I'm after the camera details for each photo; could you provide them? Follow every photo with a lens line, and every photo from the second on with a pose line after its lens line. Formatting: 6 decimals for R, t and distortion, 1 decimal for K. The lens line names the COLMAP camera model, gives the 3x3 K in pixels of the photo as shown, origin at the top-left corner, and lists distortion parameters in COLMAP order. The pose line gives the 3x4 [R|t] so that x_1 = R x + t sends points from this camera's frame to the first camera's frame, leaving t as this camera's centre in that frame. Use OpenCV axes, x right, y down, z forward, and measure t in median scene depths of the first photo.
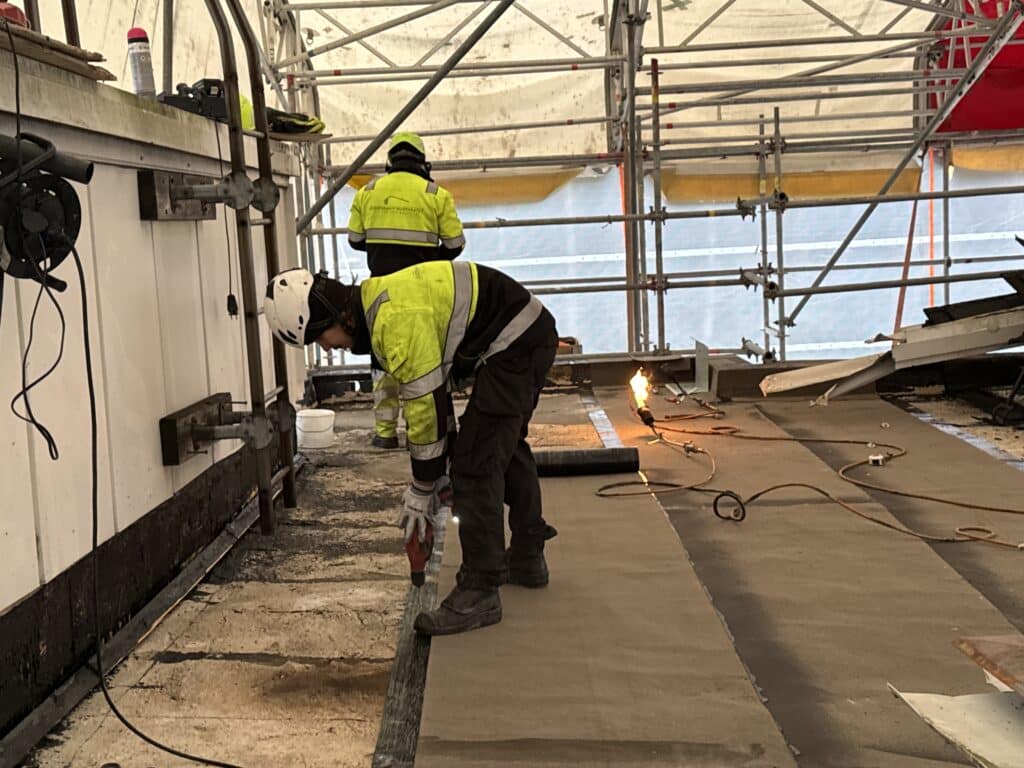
lens RADIAL K [[1399.1, 0, 514.2], [0, 1399.1, 405.2], [0, 0, 1]] dist [-0.005907, 0.325216]
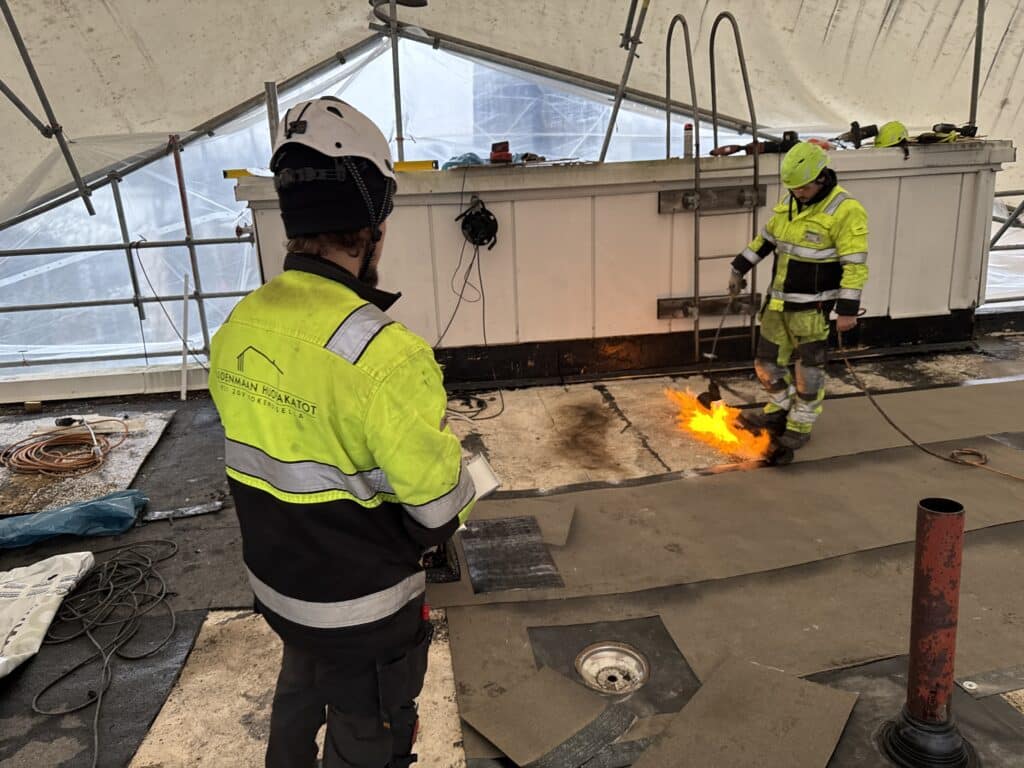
lens RADIAL K [[714.8, 0, 508.3], [0, 714.8, 389.8], [0, 0, 1]] dist [0.069564, -0.087738]
pose [[0.134047, 0.299655, -0.944584, 0.422659], [-0.080417, 0.953332, 0.291018, -0.081936], [0.987707, 0.036950, 0.151889, 0.260872]]
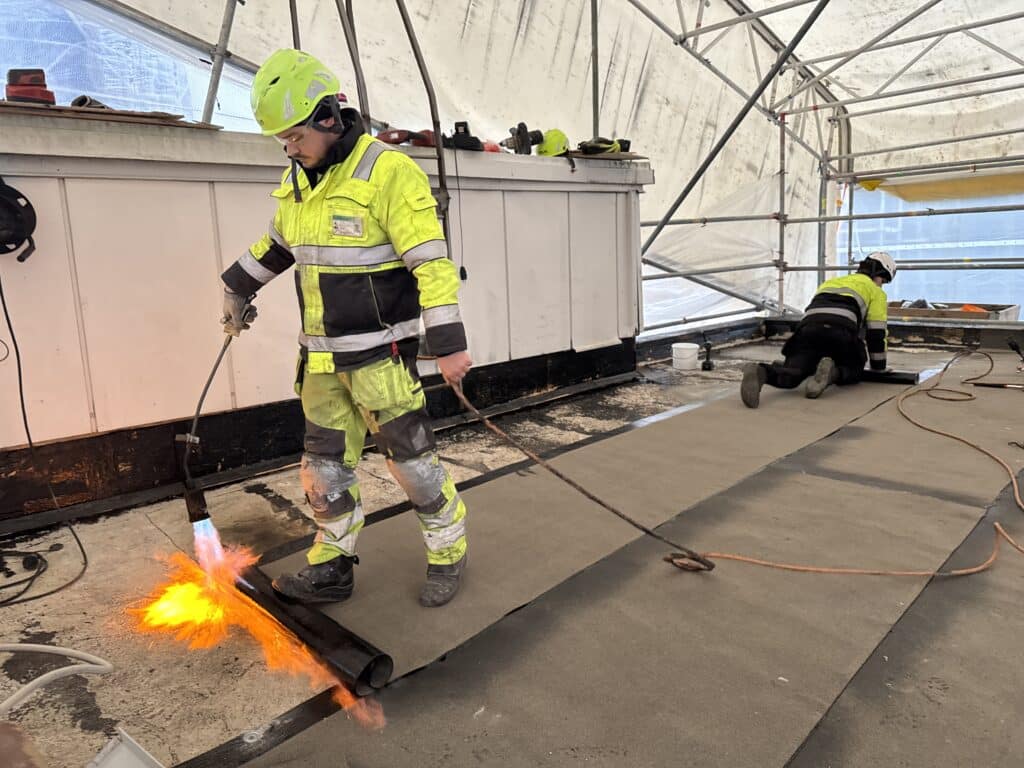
lens RADIAL K [[717.1, 0, 503.1], [0, 717.1, 379.2], [0, 0, 1]] dist [0.070395, -0.097175]
pose [[0.684217, 0.143174, -0.715086, 0.225085], [-0.079169, 0.989327, 0.122332, -0.030365], [0.724968, -0.027089, 0.688250, 0.264696]]
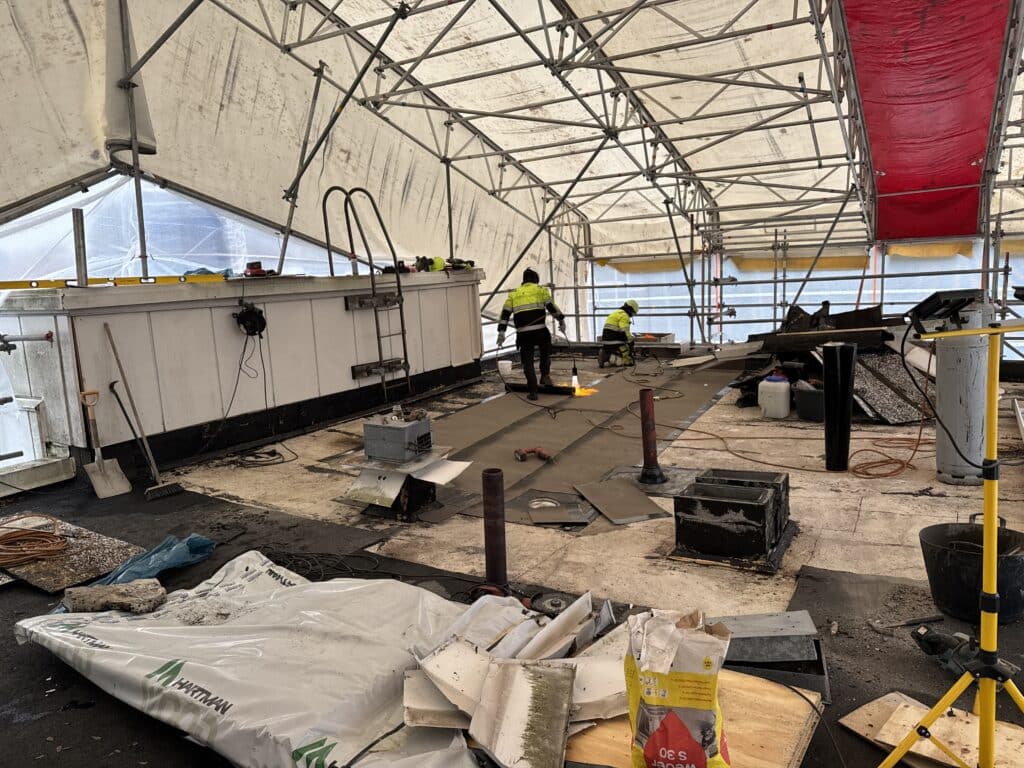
lens RADIAL K [[714.8, 0, 508.3], [0, 714.8, 389.8], [0, 0, 1]] dist [0.069564, -0.087738]
pose [[0.857808, 0.092250, -0.505623, 0.466729], [-0.055533, 0.994637, 0.087255, -0.050939], [0.510961, -0.046770, 0.858331, -0.165690]]
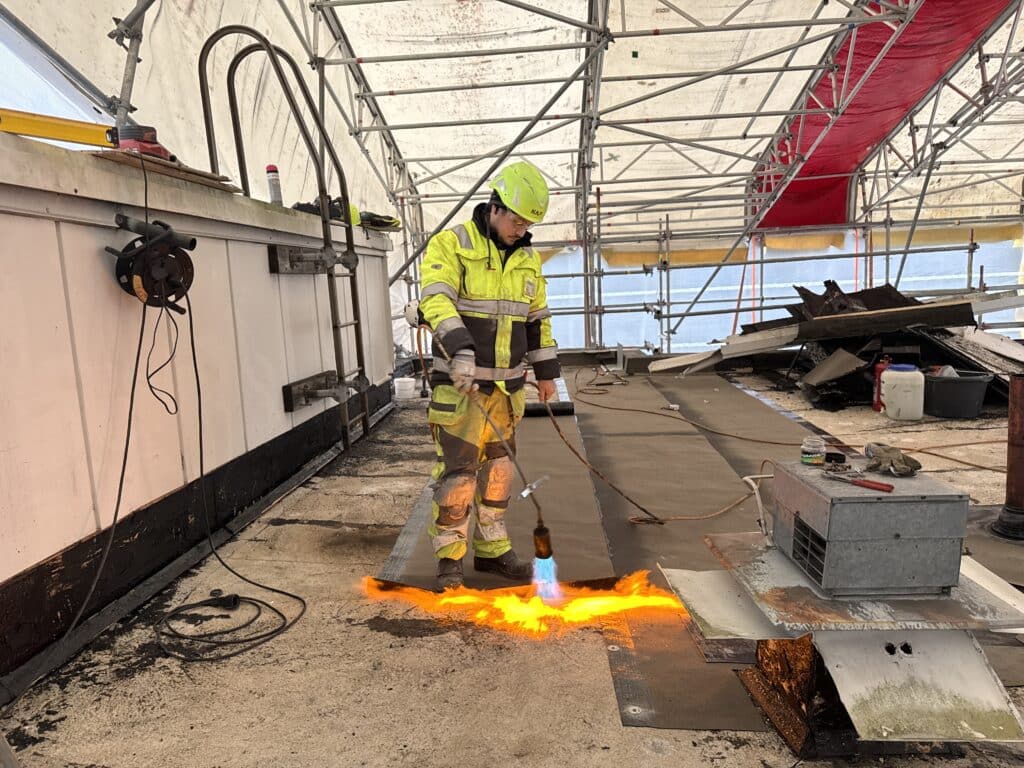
lens RADIAL K [[714.8, 0, 508.3], [0, 714.8, 389.8], [0, 0, 1]] dist [0.069564, -0.087738]
pose [[0.998377, 0.011437, -0.055787, 0.038712], [-0.010040, 0.999631, 0.025259, -0.005205], [0.056055, -0.024657, 0.998123, 0.048328]]
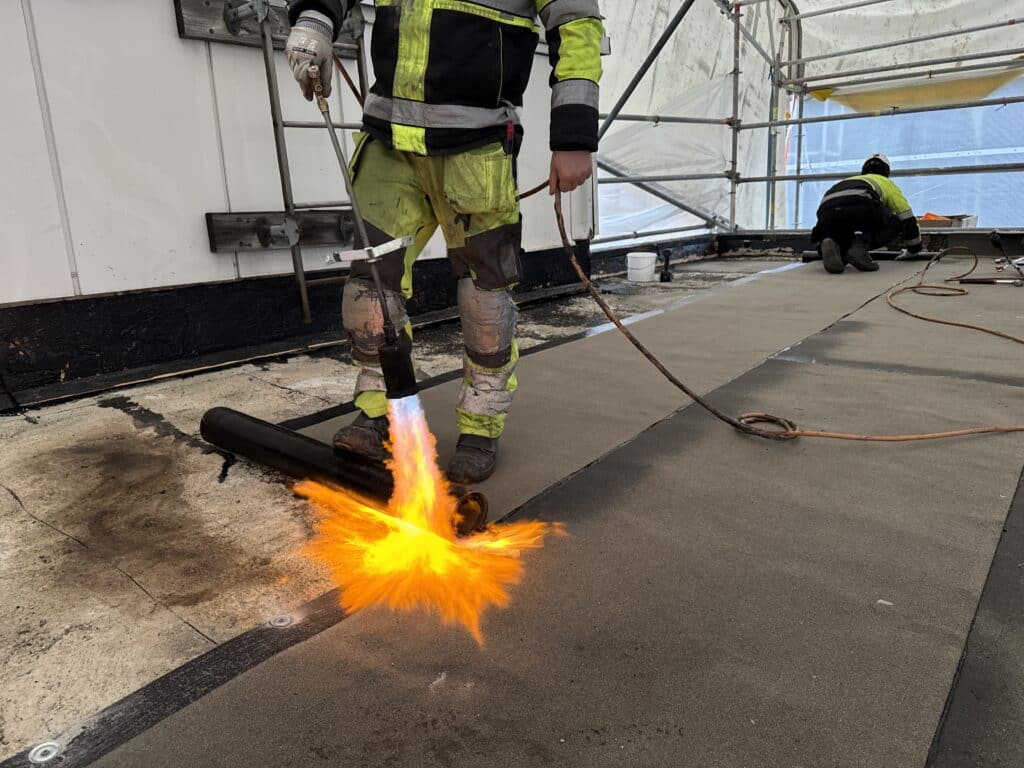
lens RADIAL K [[714.8, 0, 508.3], [0, 714.8, 389.8], [0, 0, 1]] dist [0.069564, -0.087738]
pose [[0.760036, 0.175621, -0.625701, 0.170746], [-0.072613, 0.979714, 0.186782, 0.010630], [0.645811, -0.096527, 0.757371, 0.311671]]
